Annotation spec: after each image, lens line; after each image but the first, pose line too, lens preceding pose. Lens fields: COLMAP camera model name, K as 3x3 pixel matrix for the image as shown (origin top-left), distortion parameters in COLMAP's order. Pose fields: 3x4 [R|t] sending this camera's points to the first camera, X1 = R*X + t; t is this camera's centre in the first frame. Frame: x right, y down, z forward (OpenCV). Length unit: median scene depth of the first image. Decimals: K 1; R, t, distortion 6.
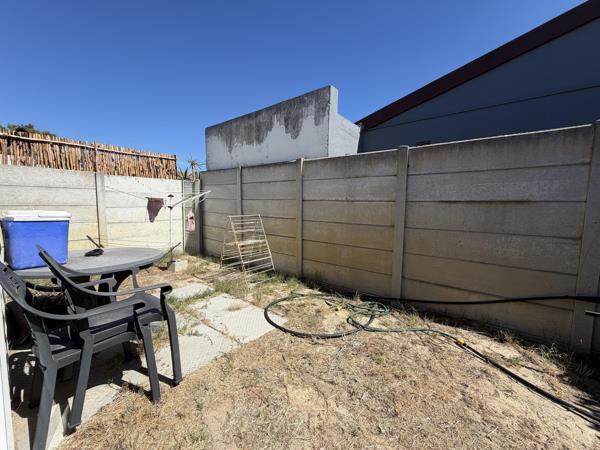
lens RADIAL K [[239.2, 0, 299.8], [0, 239.2, 226.1], [0, 0, 1]] dist [0.000546, -0.000464]
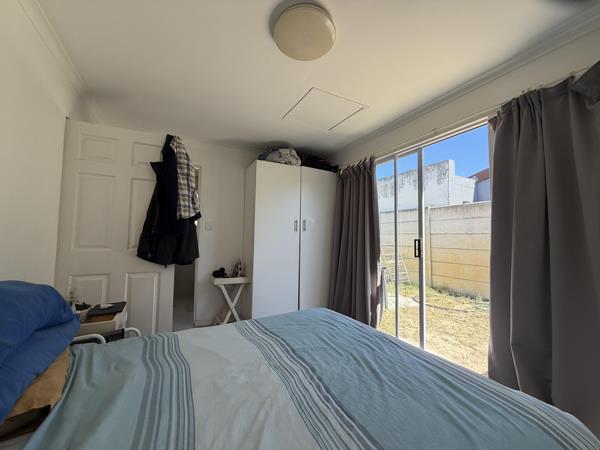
lens RADIAL K [[239.2, 0, 298.4], [0, 239.2, 225.4], [0, 0, 1]] dist [0.000546, -0.000464]
pose [[0.912970, -0.024952, -0.407264, -0.131529], [-0.039032, 0.988210, -0.148044, 0.091324], [0.406156, 0.151056, 0.901232, -0.681635]]
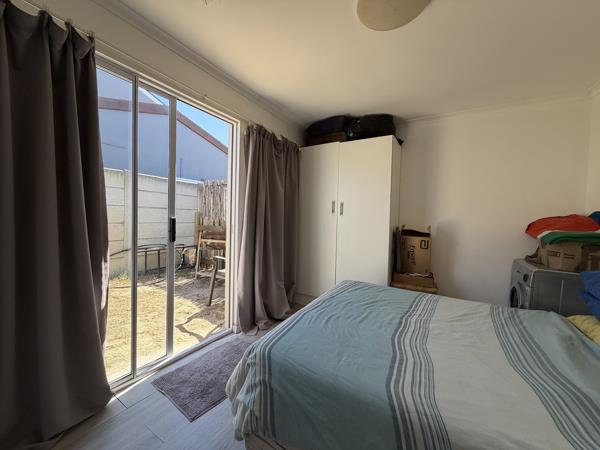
lens RADIAL K [[239.2, 0, 301.5], [0, 239.2, 224.1], [0, 0, 1]] dist [0.000546, -0.000464]
pose [[-0.131927, -0.050880, 0.989953, -1.217902], [0.061000, 0.996372, 0.059339, -0.065829], [-0.989381, 0.068216, -0.128344, 0.449866]]
